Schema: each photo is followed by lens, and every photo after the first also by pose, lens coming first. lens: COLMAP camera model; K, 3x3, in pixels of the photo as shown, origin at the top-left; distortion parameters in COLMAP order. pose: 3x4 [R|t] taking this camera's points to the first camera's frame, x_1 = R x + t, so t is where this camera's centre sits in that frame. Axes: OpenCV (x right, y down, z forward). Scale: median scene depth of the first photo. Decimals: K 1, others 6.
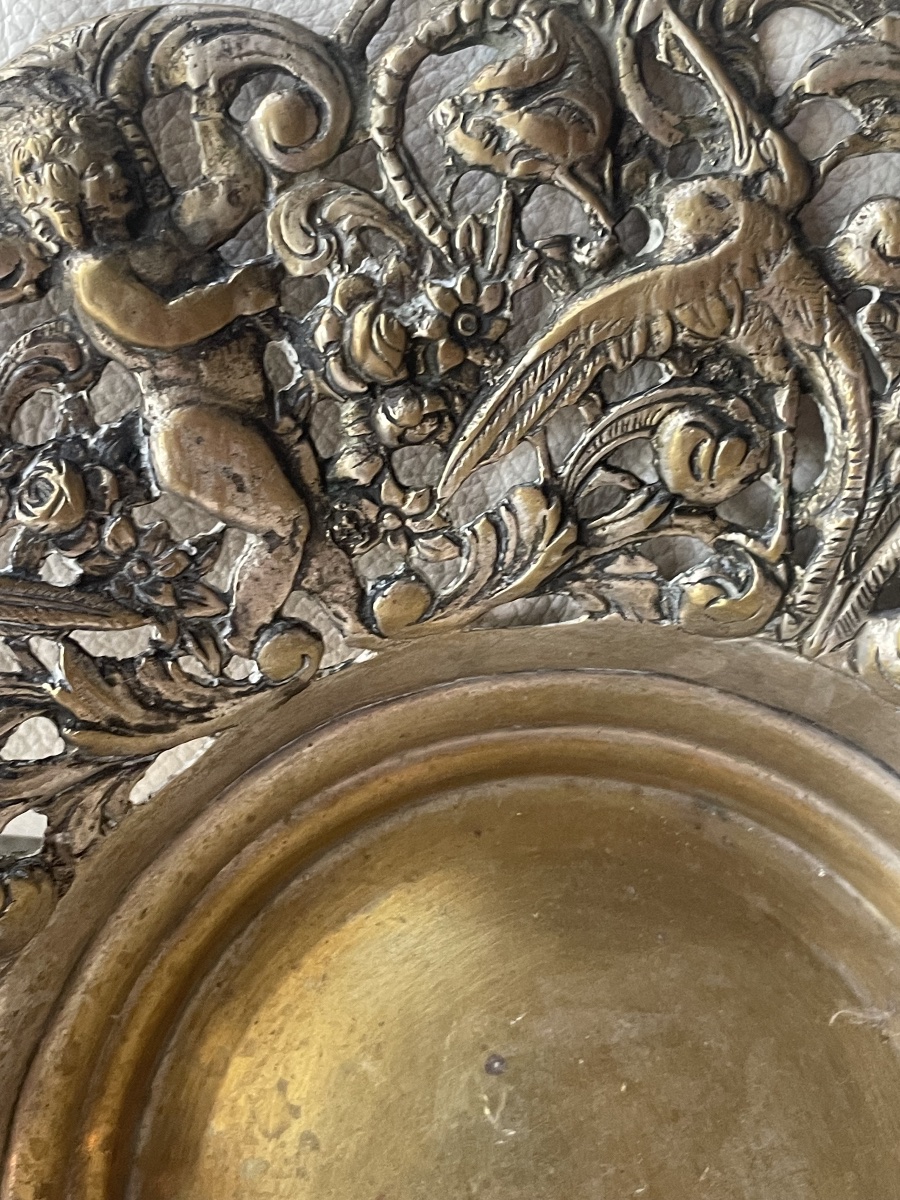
lens RADIAL K [[1837.0, 0, 443.5], [0, 1837.0, 535.4], [0, 0, 1]] dist [0.046564, 0.000000]
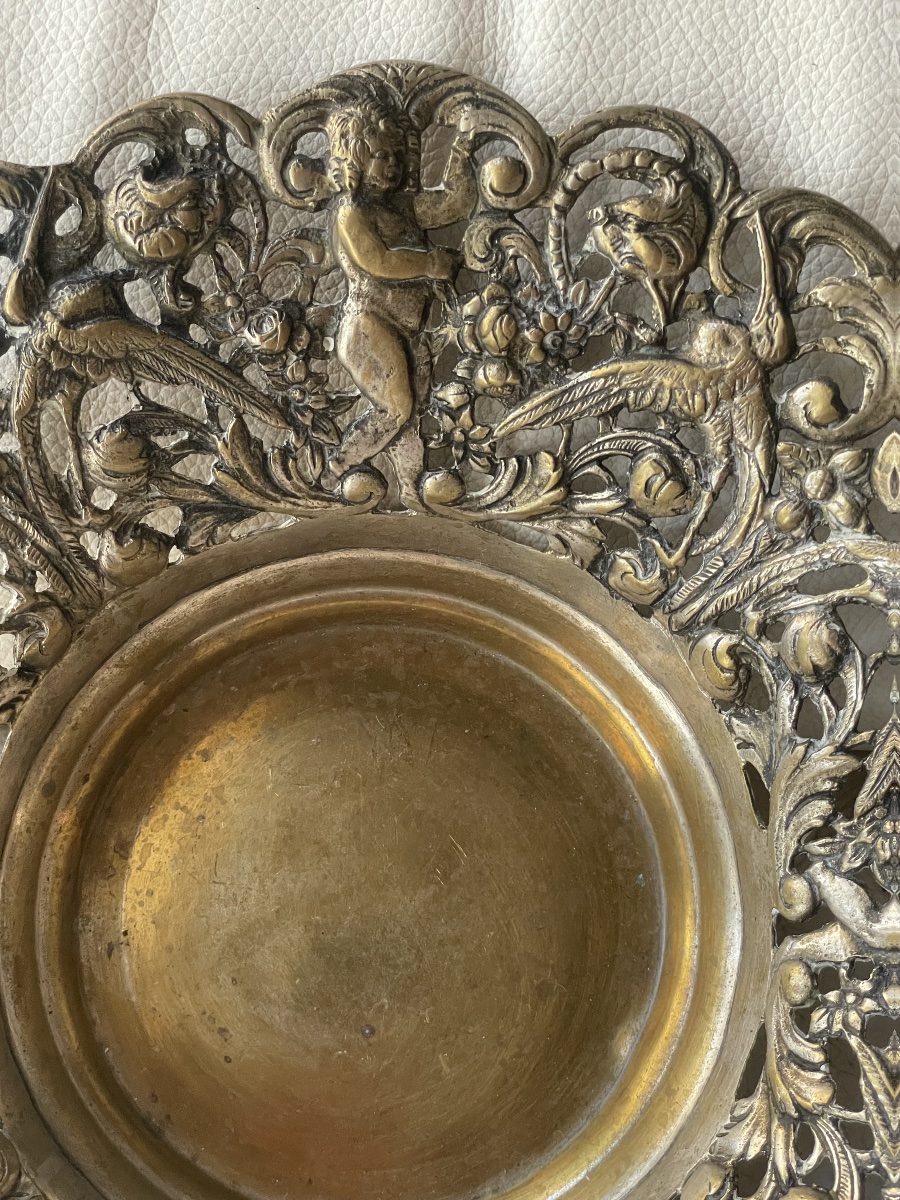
lens RADIAL K [[1851.1, 0, 477.3], [0, 1851.1, 583.6], [0, 0, 1]] dist [-0.012160, 0.000000]
pose [[0.902379, 0.427659, -0.053106, 0.124841], [-0.425484, 0.903709, 0.047681, 0.022110], [0.068383, -0.020431, 0.997450, -0.573330]]
